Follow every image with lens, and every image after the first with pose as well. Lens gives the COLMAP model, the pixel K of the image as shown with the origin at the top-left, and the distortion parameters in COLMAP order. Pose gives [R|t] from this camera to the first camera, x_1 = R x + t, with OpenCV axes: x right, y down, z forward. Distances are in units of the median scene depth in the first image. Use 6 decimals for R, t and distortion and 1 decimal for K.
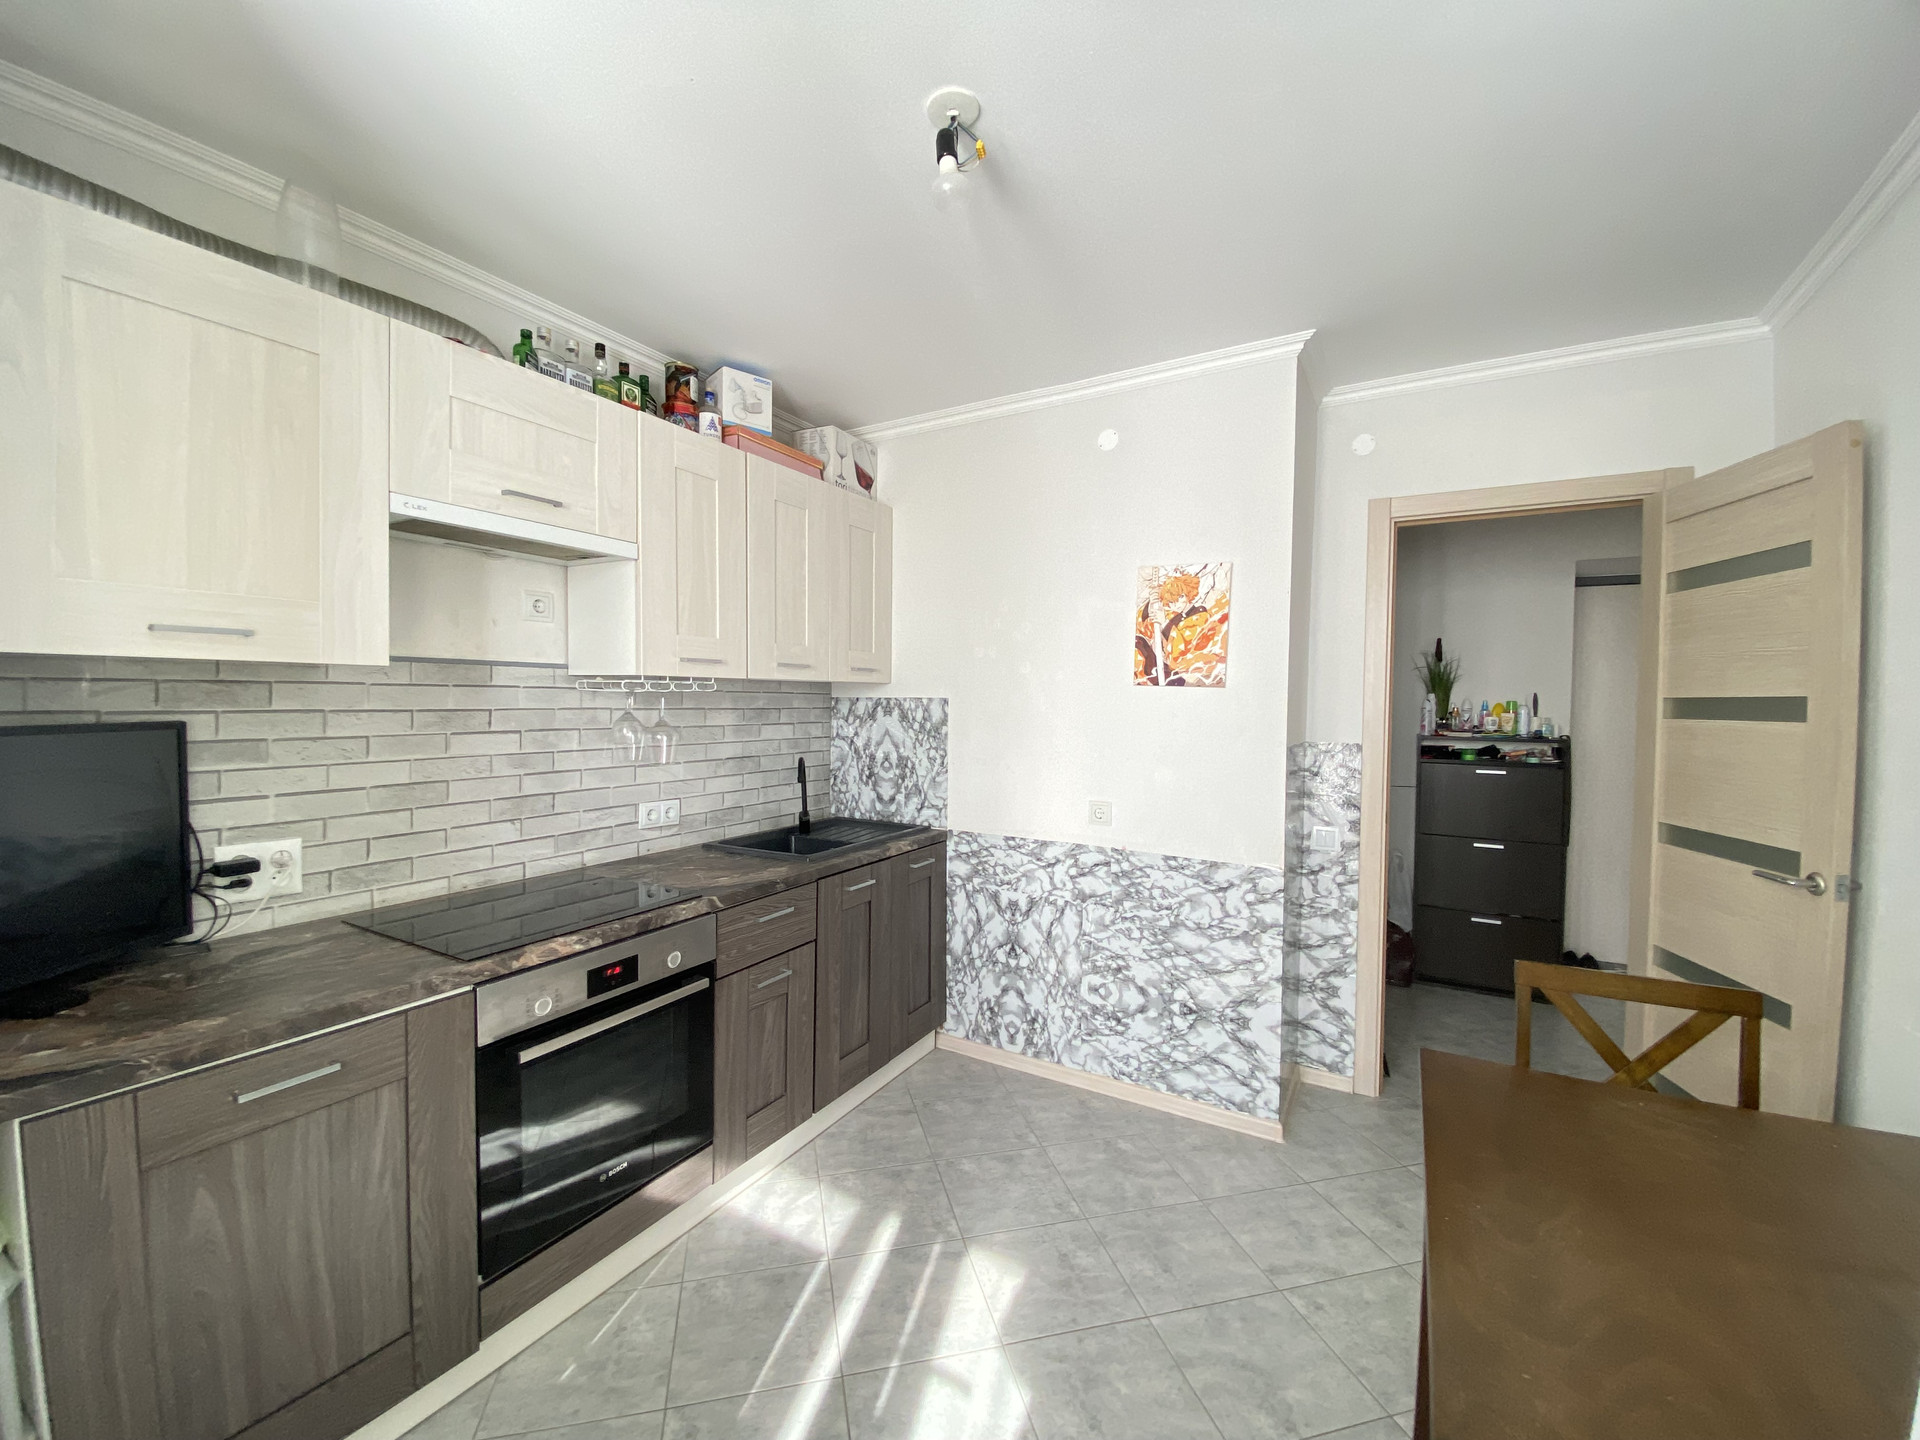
lens RADIAL K [[778.5, 0, 953.1], [0, 778.5, 700.3], [0, 0, 1]] dist [0.013538, -0.017643]
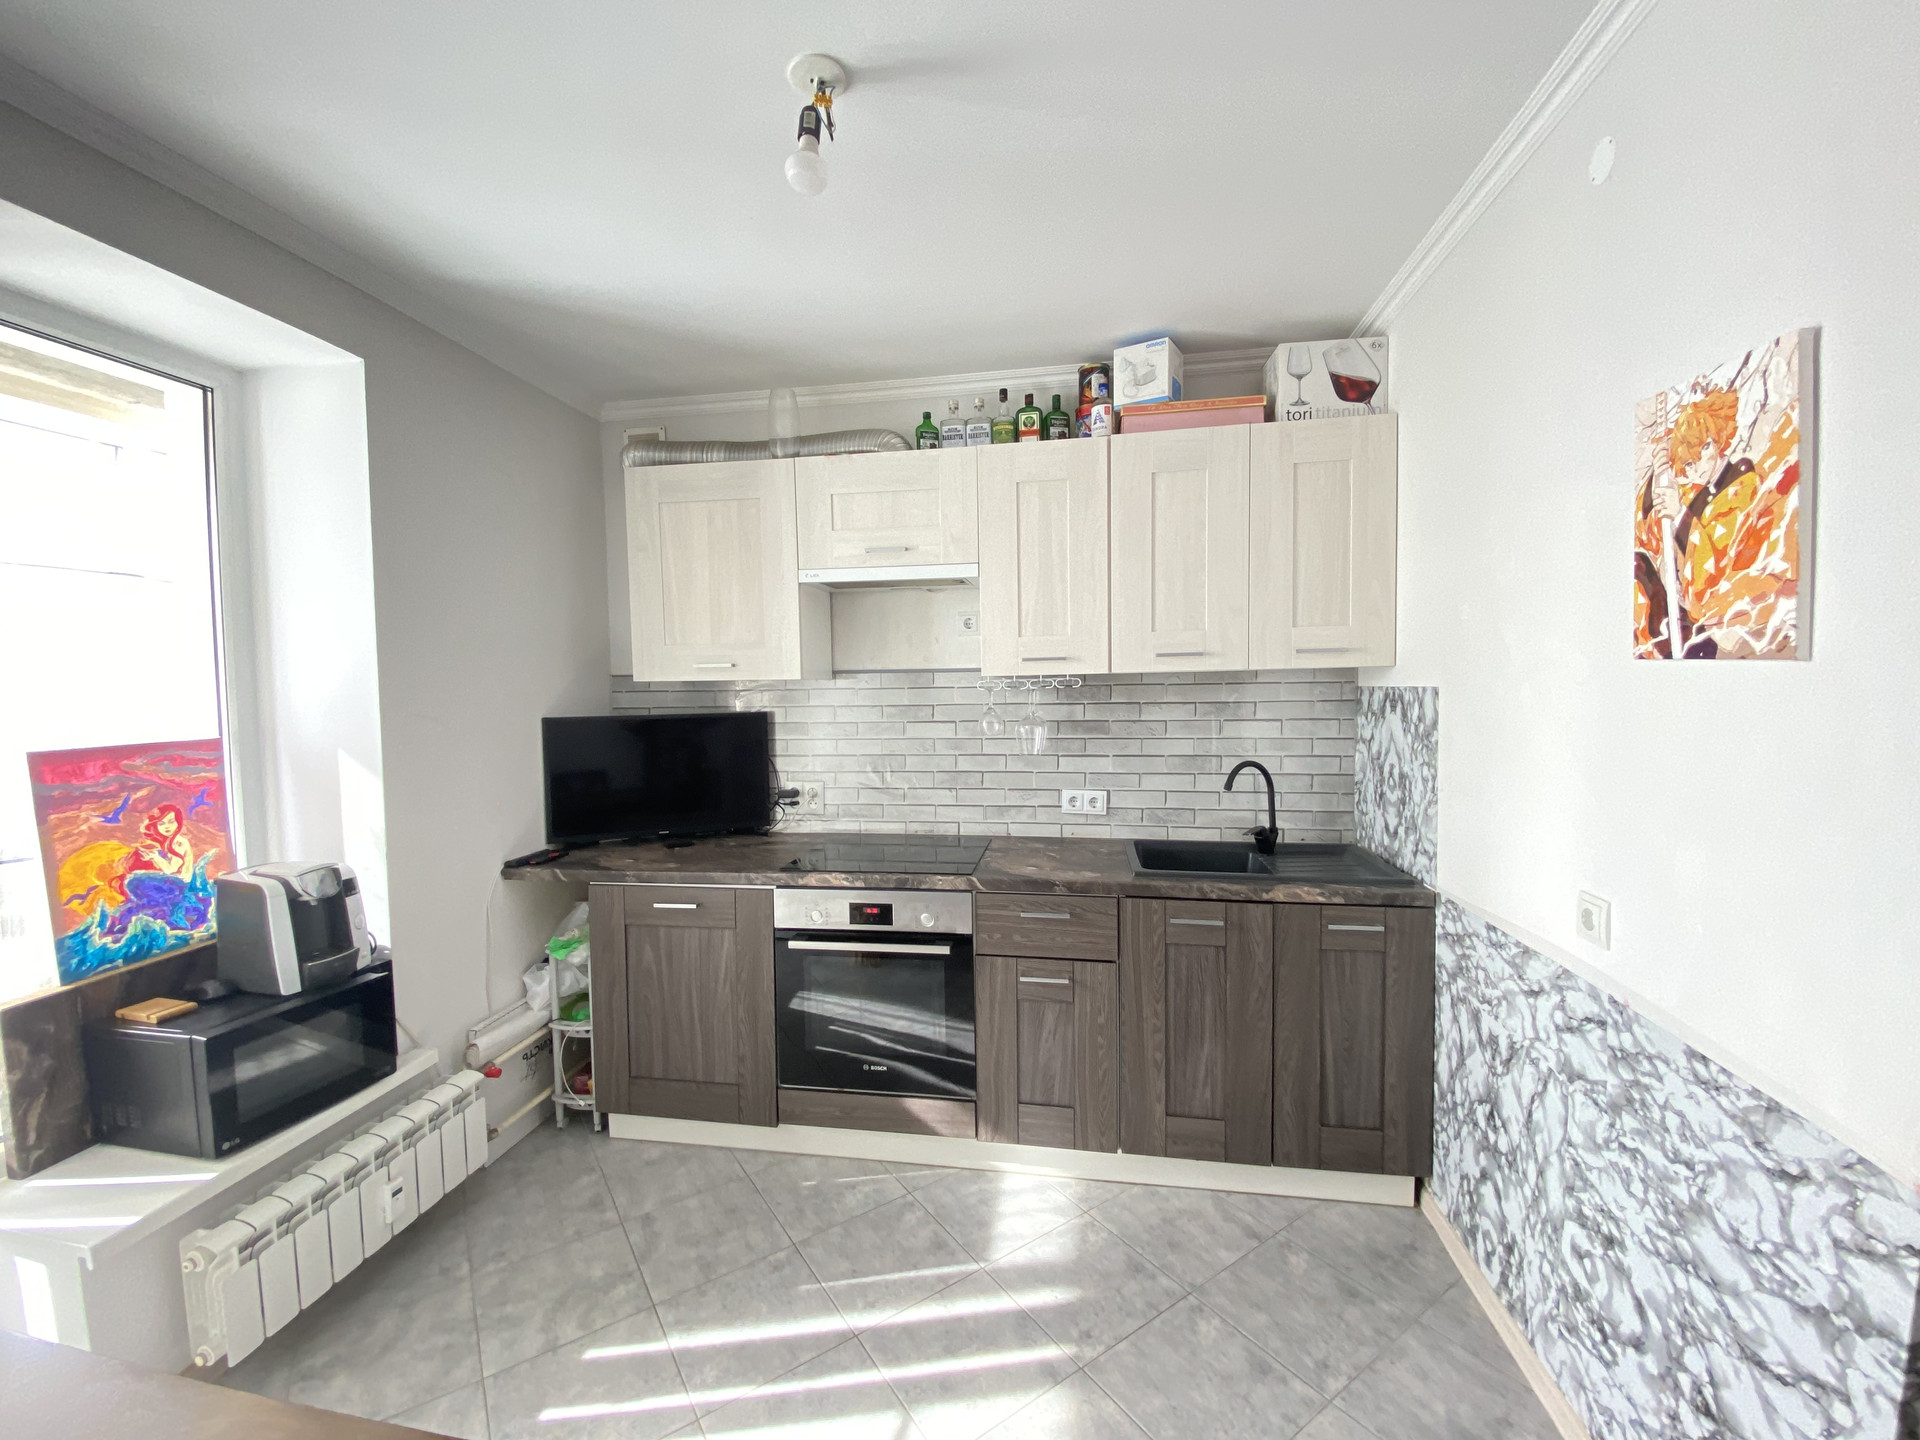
lens RADIAL K [[778.5, 0, 953.3], [0, 778.5, 700.8], [0, 0, 1]] dist [0.013538, -0.017643]
pose [[0.339091, 0.005435, -0.940738, 0.556536], [0.016221, 0.999801, 0.011623, -0.007270], [0.940614, -0.019201, 0.338935, 0.480427]]
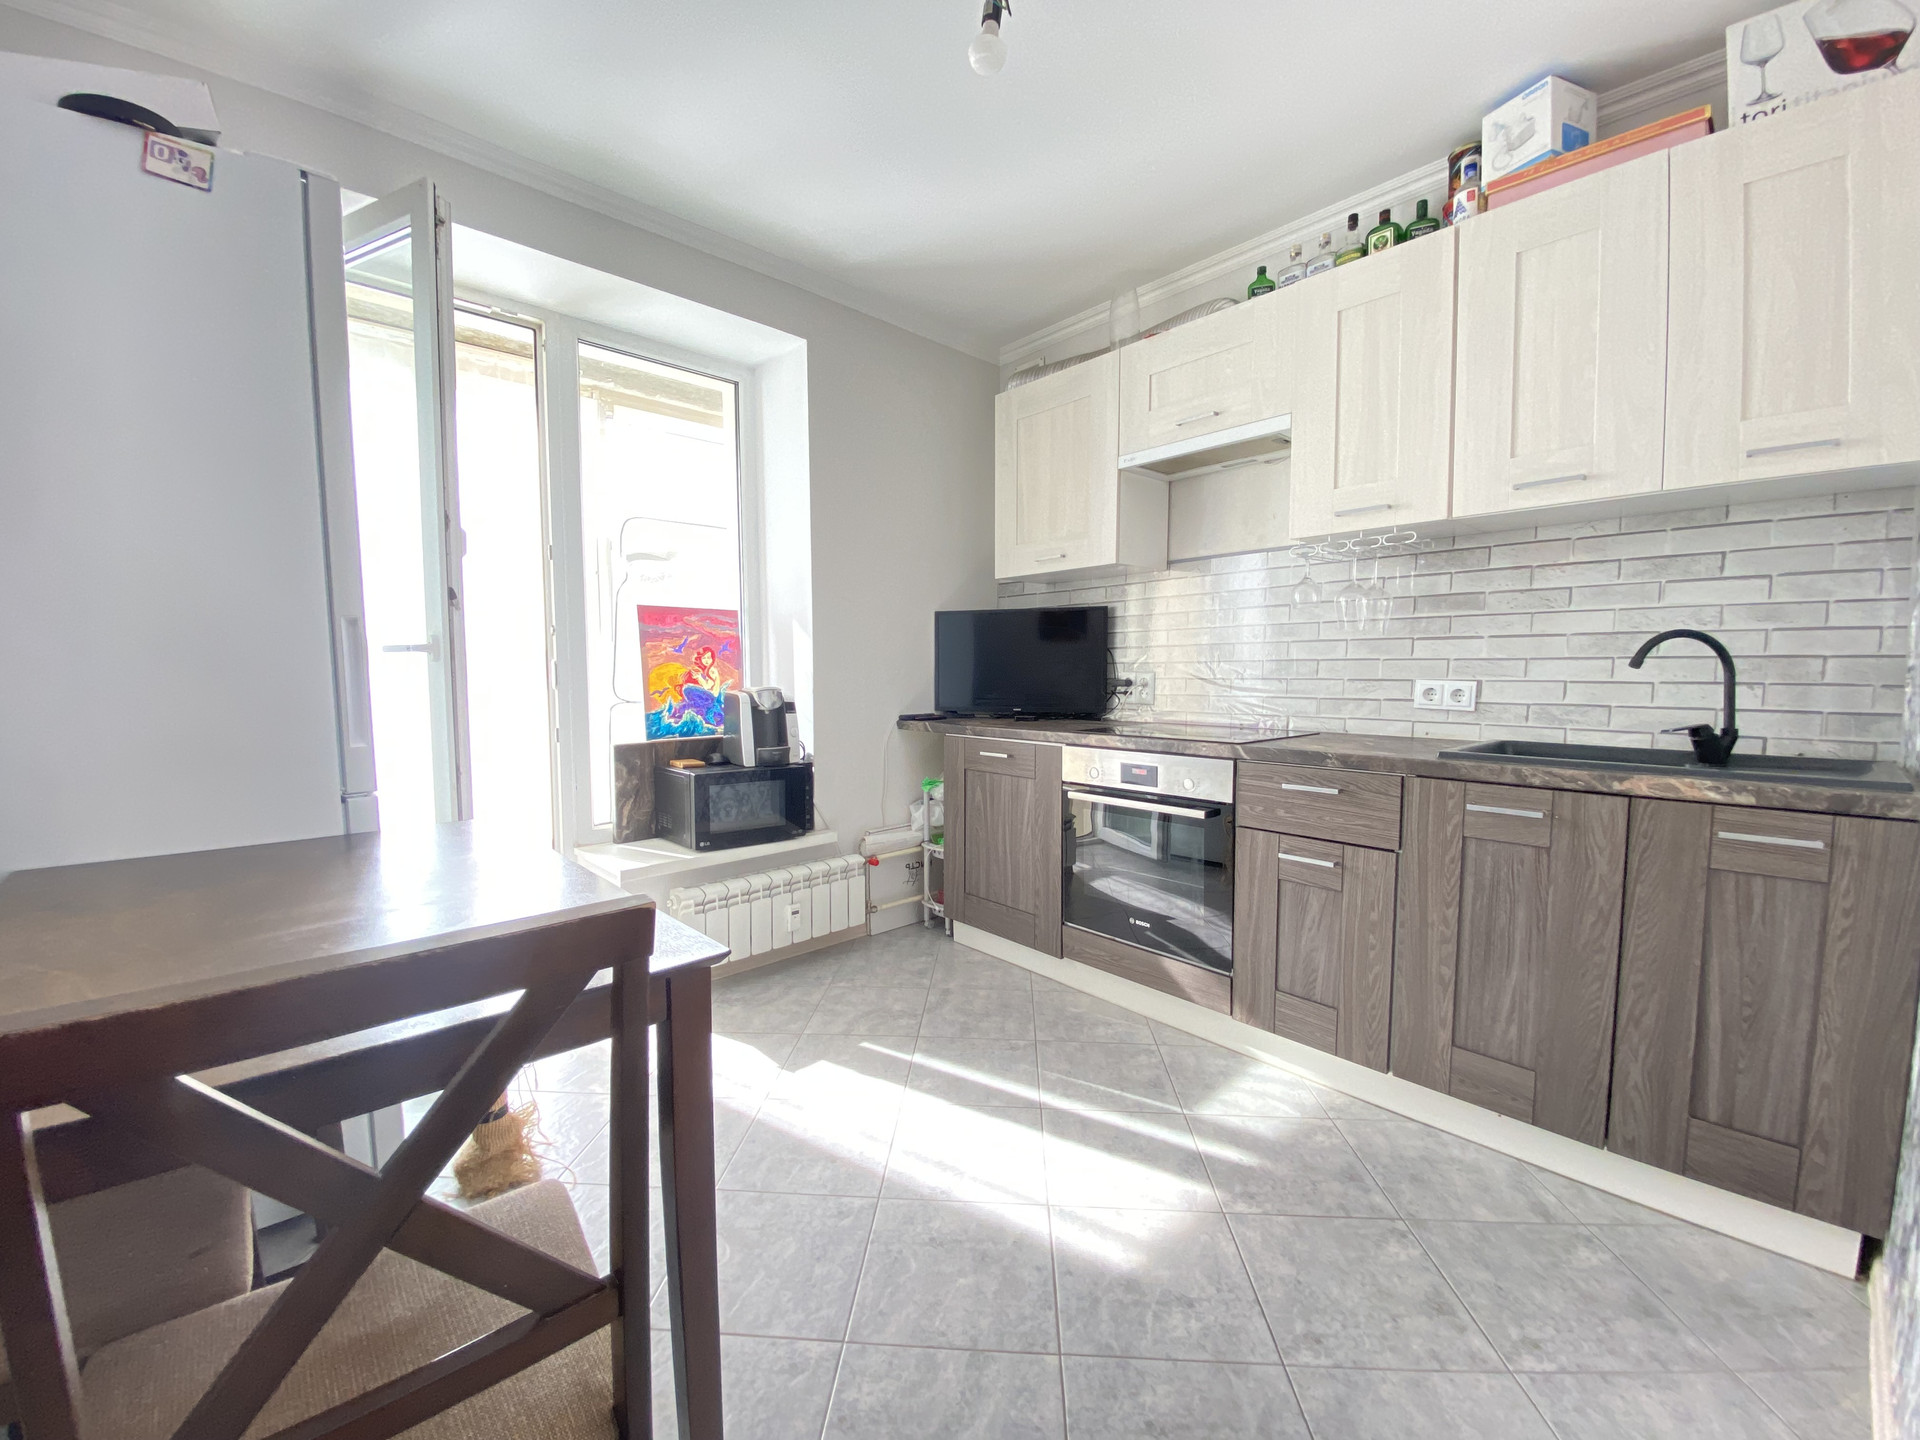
lens RADIAL K [[778.5, 0, 947.8], [0, 778.5, 706.4], [0, 0, 1]] dist [0.013538, -0.017643]
pose [[-0.325778, 0.032728, -0.944880, 0.625125], [-0.008433, 0.999260, 0.037519, 0.130752], [0.945409, 0.020191, -0.325261, 0.764909]]
